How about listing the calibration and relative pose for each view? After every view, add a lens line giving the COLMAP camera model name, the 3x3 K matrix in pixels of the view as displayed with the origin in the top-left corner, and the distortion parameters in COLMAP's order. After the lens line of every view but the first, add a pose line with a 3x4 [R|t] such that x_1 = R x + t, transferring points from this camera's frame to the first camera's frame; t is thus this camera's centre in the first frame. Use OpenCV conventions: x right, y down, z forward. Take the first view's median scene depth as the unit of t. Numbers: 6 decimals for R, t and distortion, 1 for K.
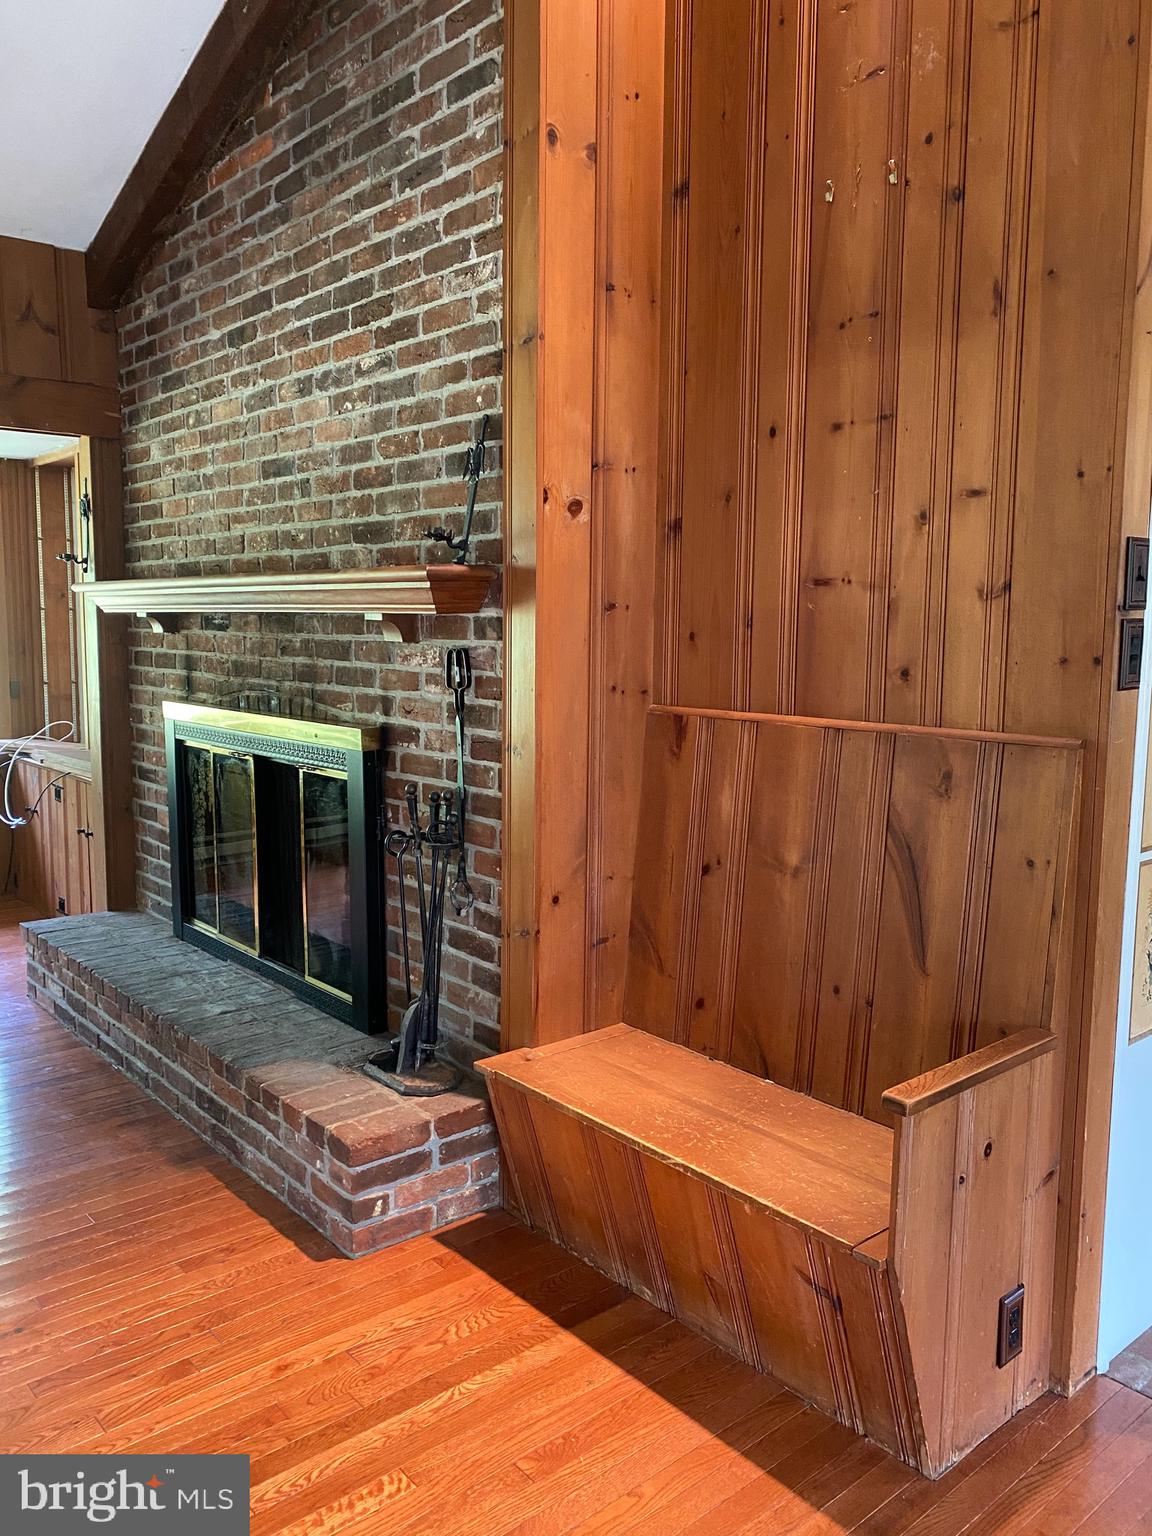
lens RADIAL K [[1187.4, 0, 585.3], [0, 1187.4, 756.4], [0, 0, 1]] dist [0.031871, -0.024361]
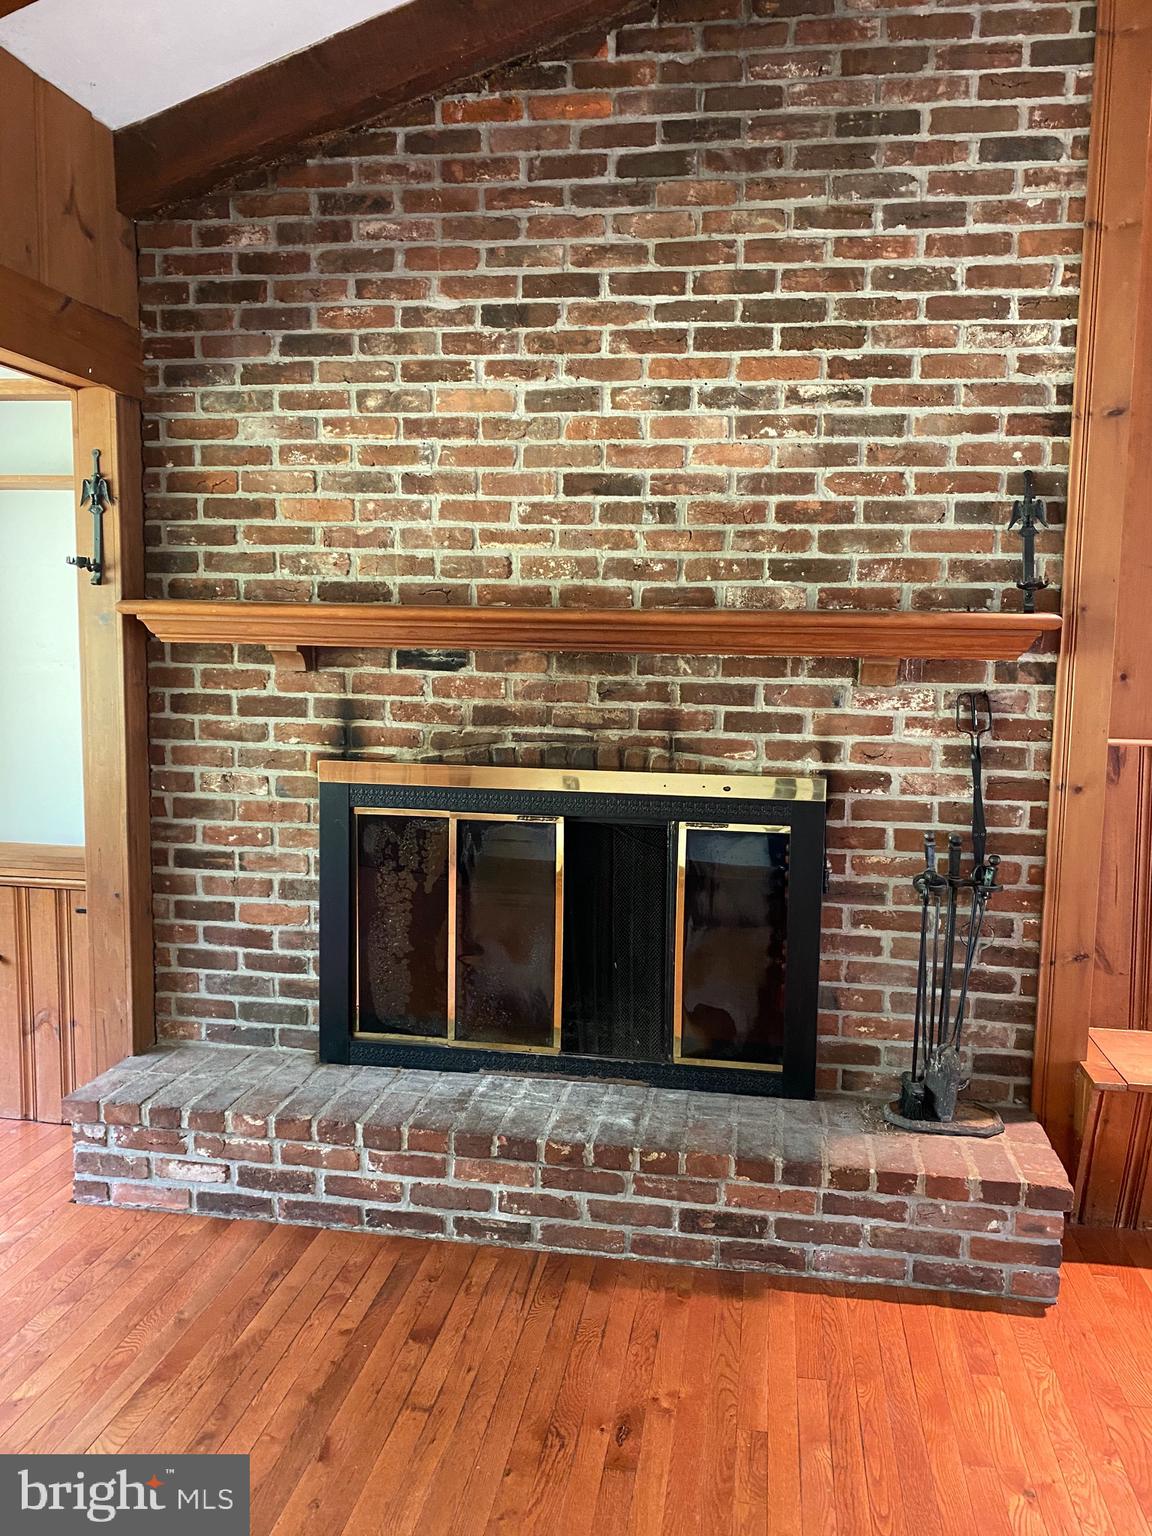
lens RADIAL K [[1187.4, 0, 585.3], [0, 1187.4, 756.4], [0, 0, 1]] dist [0.031871, -0.024361]
pose [[0.760472, -0.065464, 0.646063, -0.968118], [0.061045, 0.997707, 0.029240, -0.081807], [-0.646495, 0.017203, 0.762724, 0.410415]]
